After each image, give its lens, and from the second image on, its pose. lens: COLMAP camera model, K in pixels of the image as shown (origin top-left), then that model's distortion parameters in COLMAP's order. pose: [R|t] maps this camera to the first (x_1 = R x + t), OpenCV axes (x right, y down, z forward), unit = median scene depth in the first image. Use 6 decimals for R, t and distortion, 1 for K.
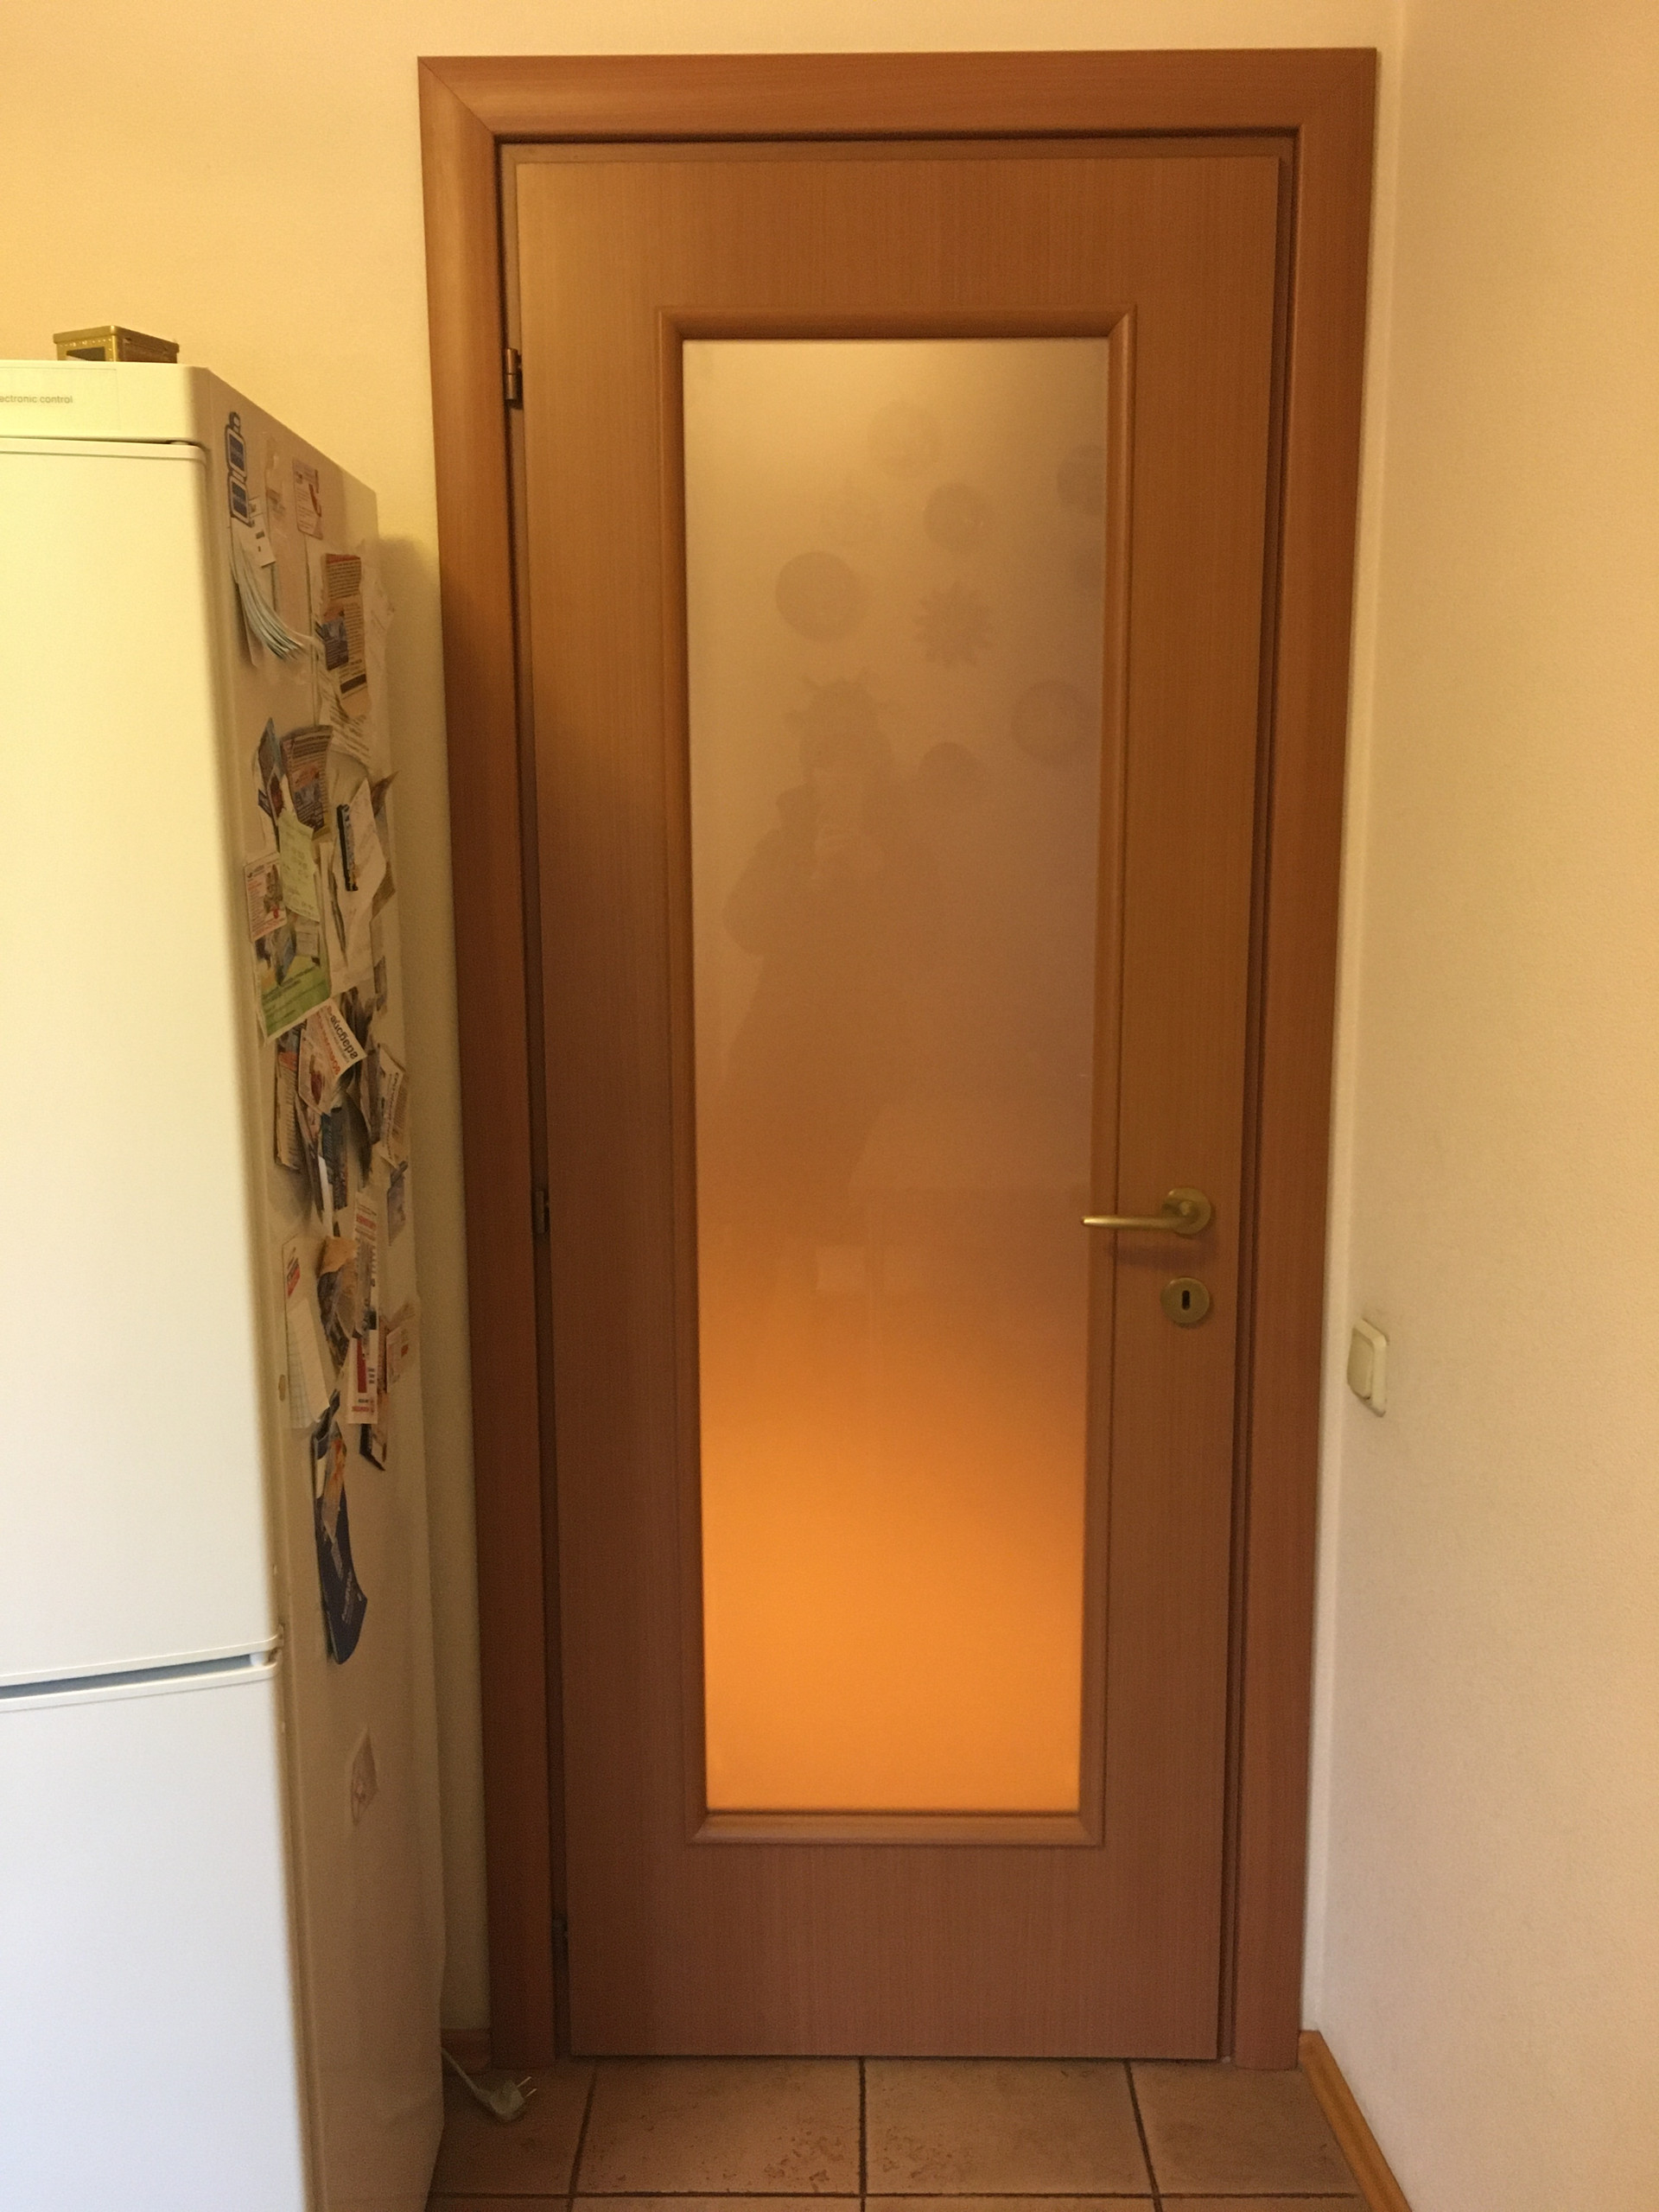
lens RADIAL K [[1894.9, 0, 822.9], [0, 1894.9, 1097.3], [0, 0, 1]] dist [0.068078, -0.087105]
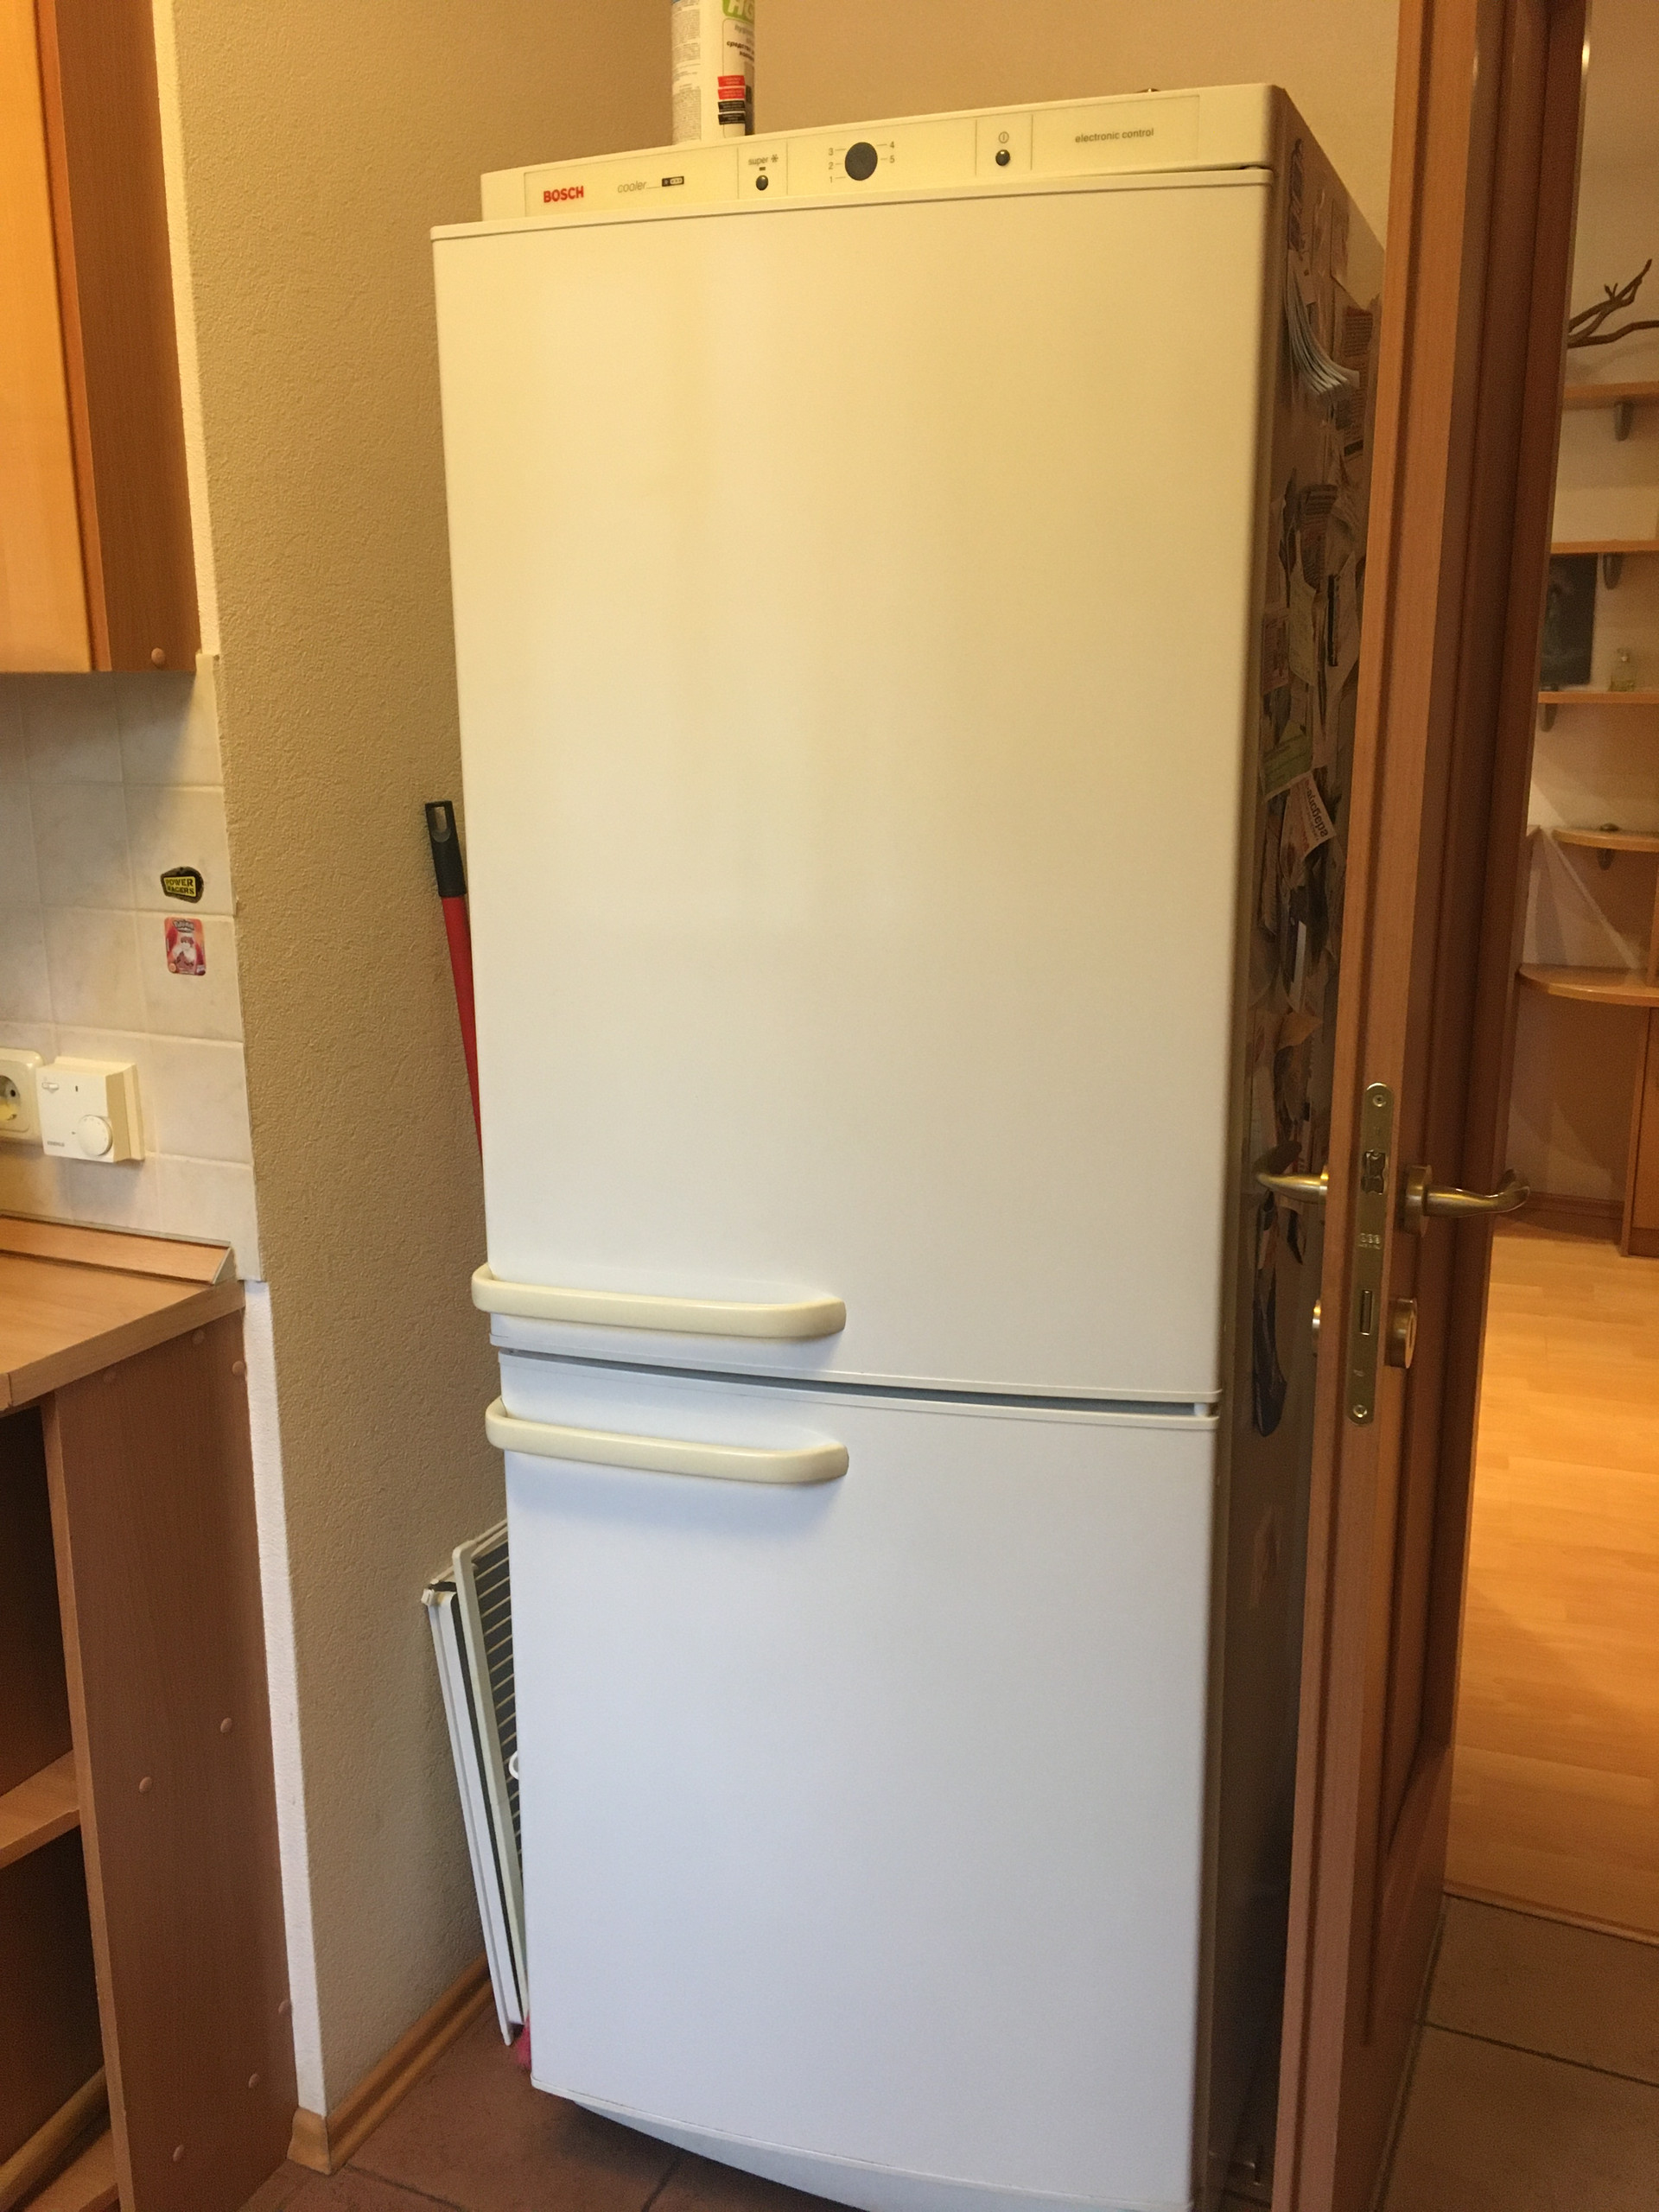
lens RADIAL K [[1894.9, 0, 831.5], [0, 1894.9, 1103.2], [0, 0, 1]] dist [0.068078, -0.087105]
pose [[0.914982, 0.091665, -0.392944, -0.086066], [-0.066398, 0.994783, 0.077450, 0.061022], [0.397993, -0.044775, 0.916295, -0.006015]]
